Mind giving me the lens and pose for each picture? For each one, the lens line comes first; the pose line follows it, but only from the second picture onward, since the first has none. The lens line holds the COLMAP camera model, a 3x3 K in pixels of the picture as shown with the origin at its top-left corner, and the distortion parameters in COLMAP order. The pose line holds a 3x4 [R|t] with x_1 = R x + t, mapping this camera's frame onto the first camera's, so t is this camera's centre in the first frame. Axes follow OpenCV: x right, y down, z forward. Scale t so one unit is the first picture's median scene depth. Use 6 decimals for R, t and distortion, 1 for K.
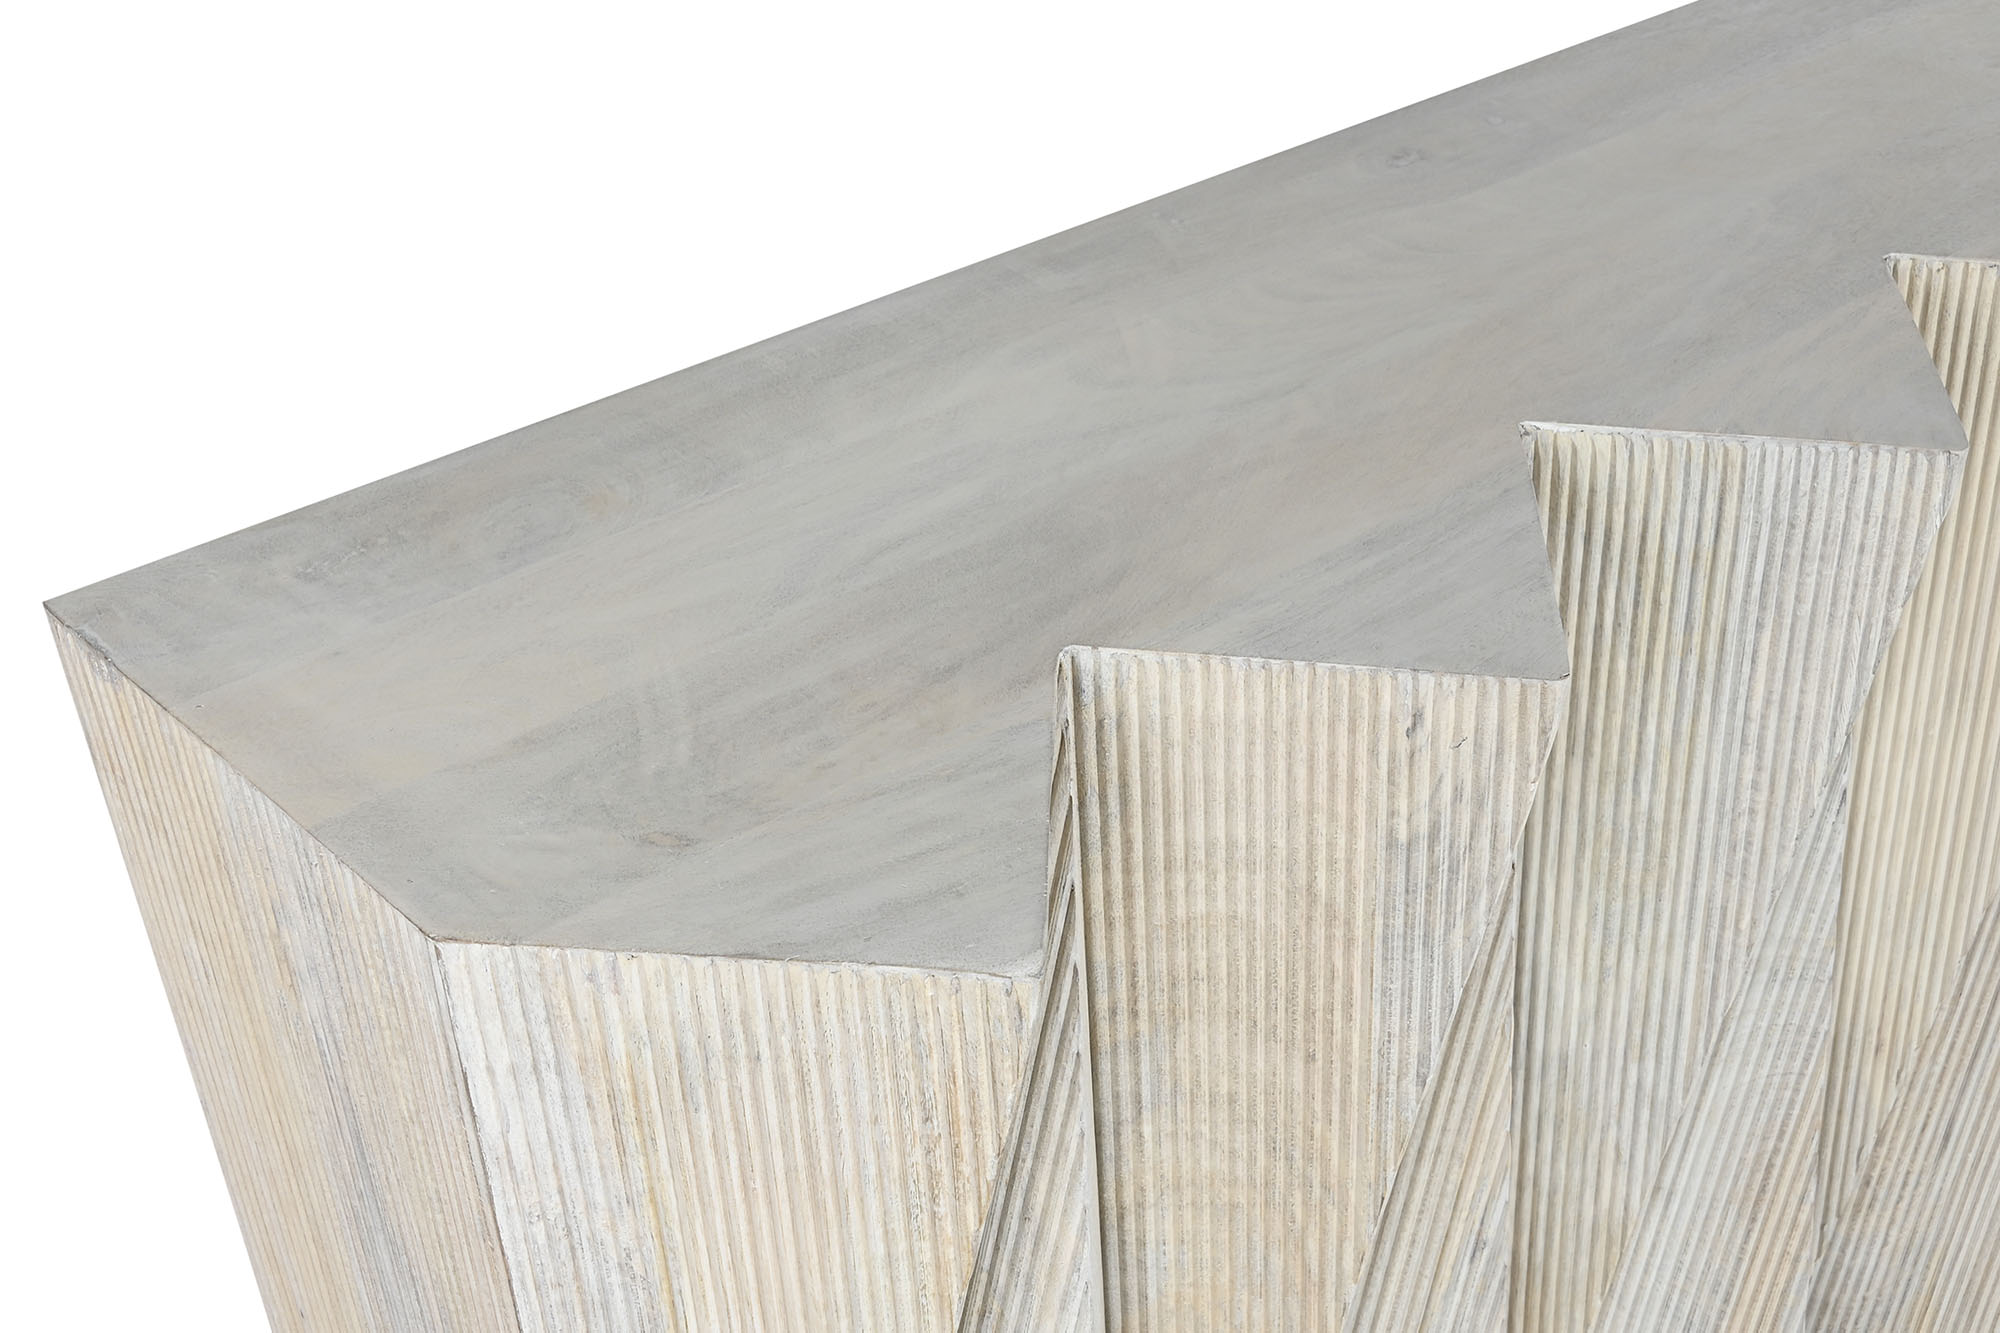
lens RADIAL K [[2421.9, 0, 912.7], [0, 2421.9, 739.8], [0, 0, 1]] dist [0.030061, 0.000000]
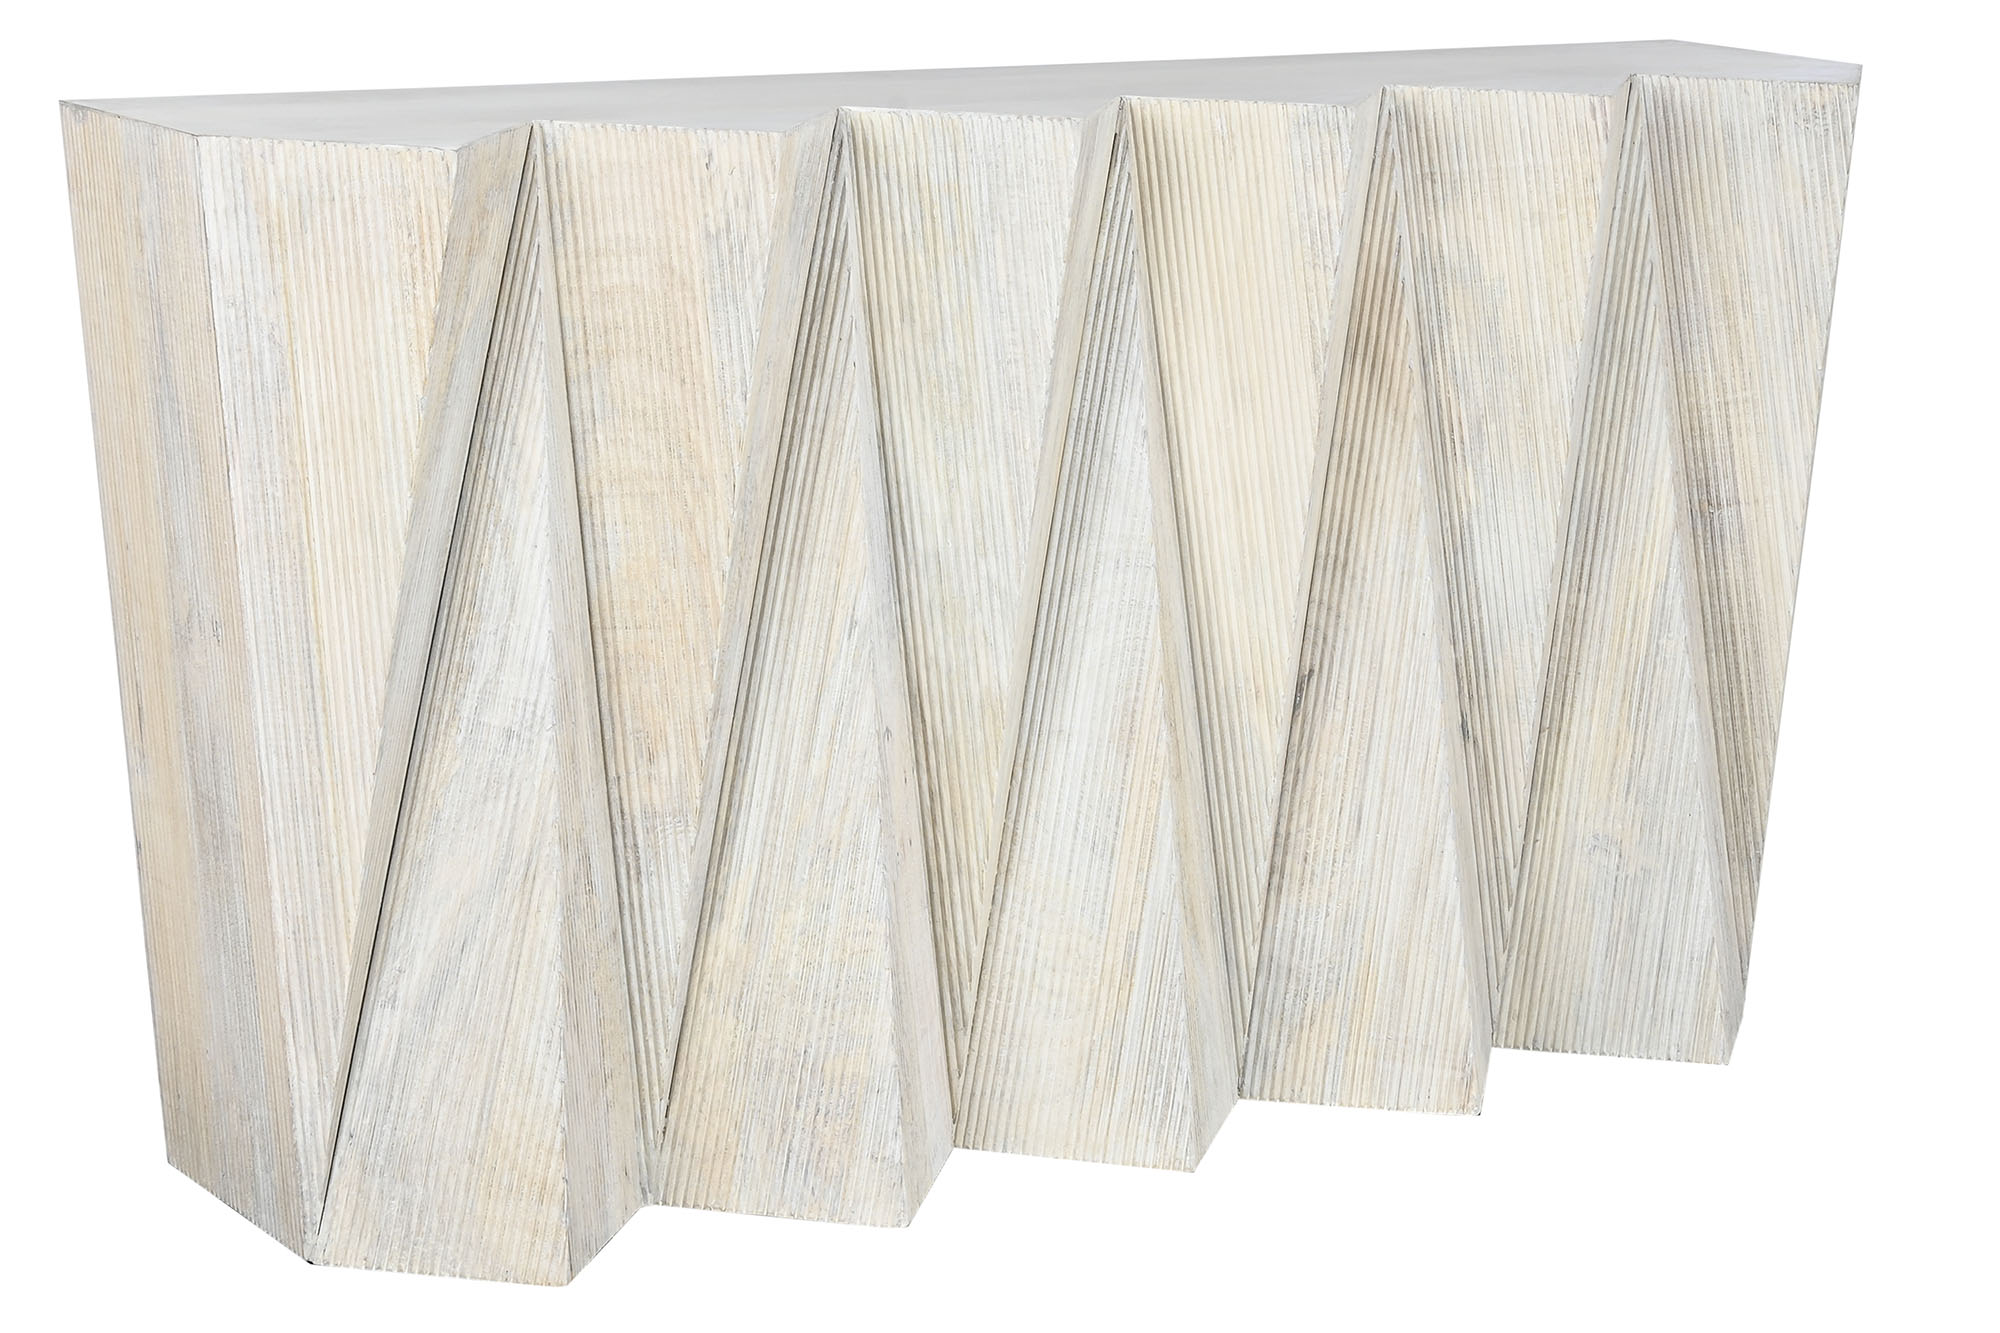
lens RADIAL K [[4323.8, 0, 1033.1], [0, 4323.8, 507.7], [0, 0, 1]] dist [0.186827, 0.000000]
pose [[0.986746, -0.009952, -0.161967, 1.025717], [-0.074710, 0.858181, -0.507882, 1.992833], [0.144051, 0.513251, 0.846063, -1.797185]]
